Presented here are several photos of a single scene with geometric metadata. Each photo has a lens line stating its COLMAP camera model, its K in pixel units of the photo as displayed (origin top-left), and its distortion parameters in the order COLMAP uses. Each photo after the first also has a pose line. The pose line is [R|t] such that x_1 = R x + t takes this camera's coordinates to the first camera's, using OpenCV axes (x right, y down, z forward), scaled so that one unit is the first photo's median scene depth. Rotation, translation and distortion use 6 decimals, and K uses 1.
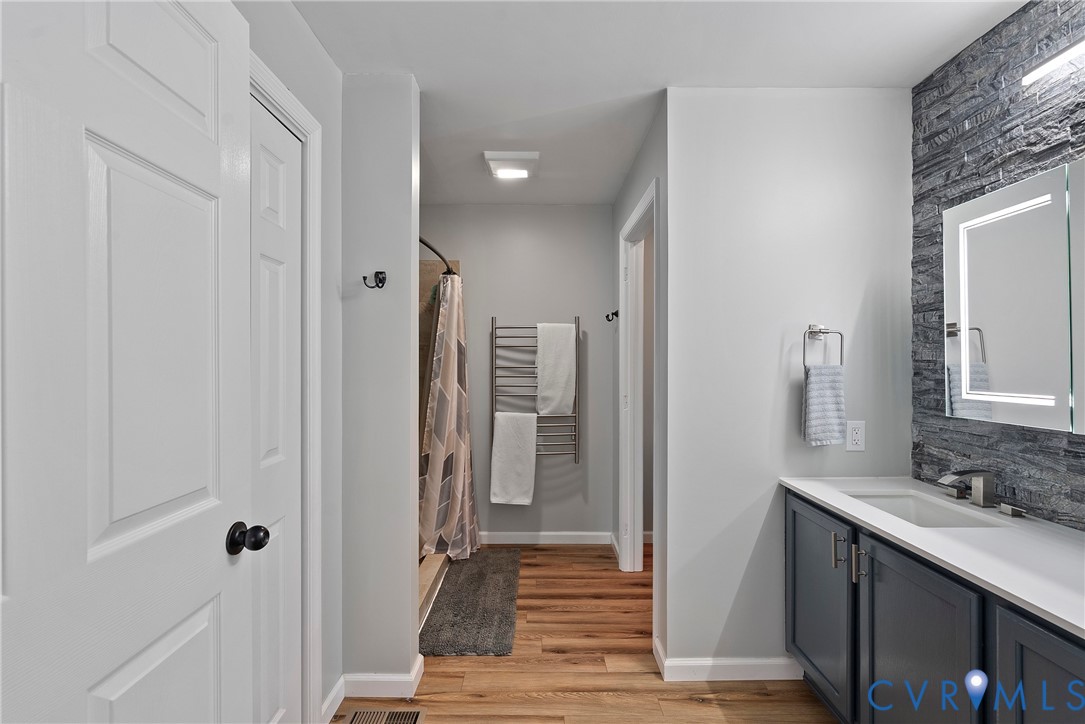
lens RADIAL K [[492.3, 0, 543.9], [0, 492.3, 362.9], [0, 0, 1]] dist [-0.007520, 0.003319]
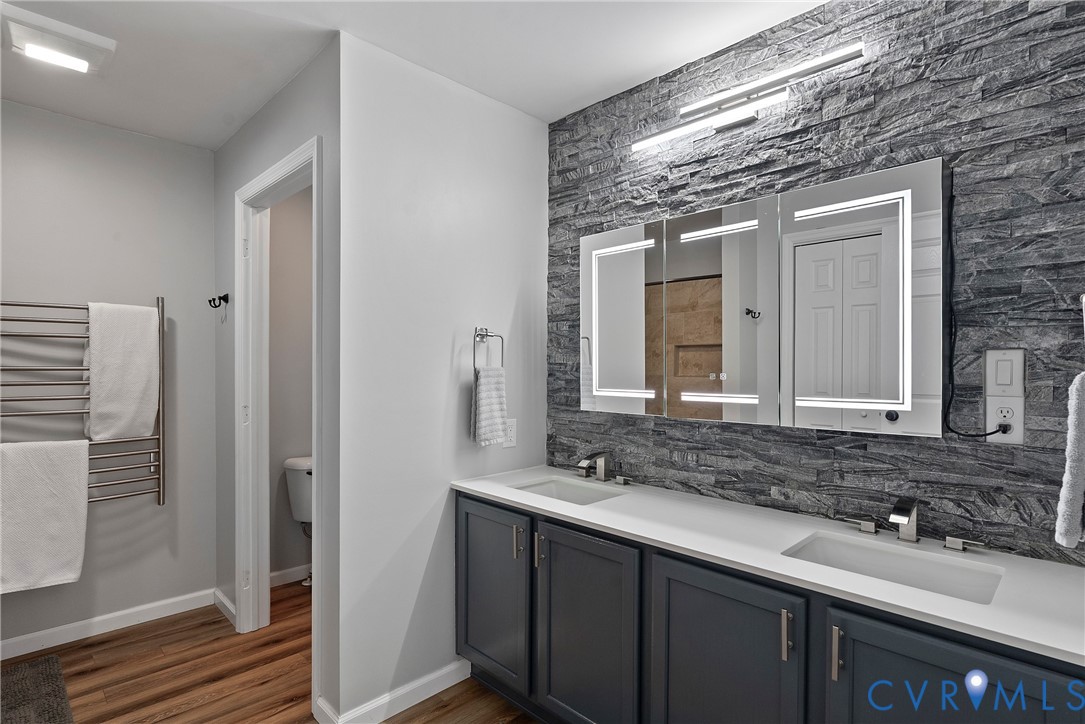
lens RADIAL K [[546.2, 0, 543.2], [0, 546.2, 373.5], [0, 0, 1]] dist [-0.005665, 0.004514]
pose [[0.713432, -0.006234, 0.700697, -0.156080], [-0.005893, 0.999872, 0.014896, 0.000117], [-0.700700, -0.014756, 0.713303, 0.100710]]
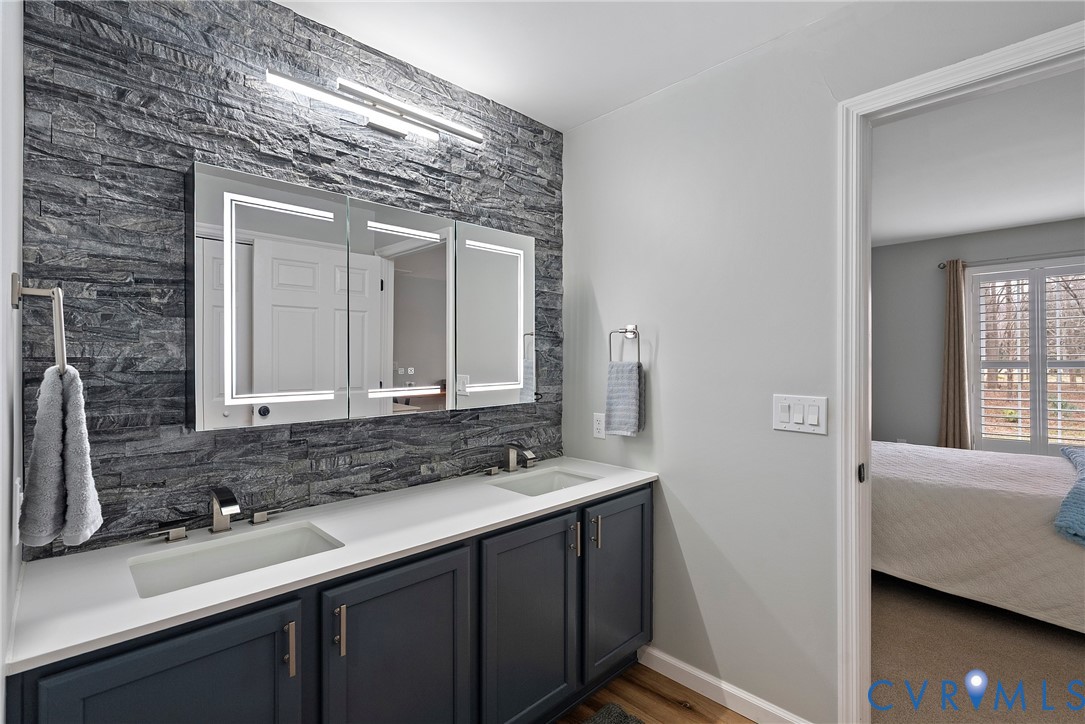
lens RADIAL K [[492.3, 0, 541.8], [0, 492.3, 360.3], [0, 0, 1]] dist [-0.007520, 0.003319]
pose [[-0.689642, 0.005774, 0.724128, -0.089080], [0.004569, 0.999983, -0.003623, 0.002590], [-0.724137, 0.000810, -0.689656, 0.996224]]
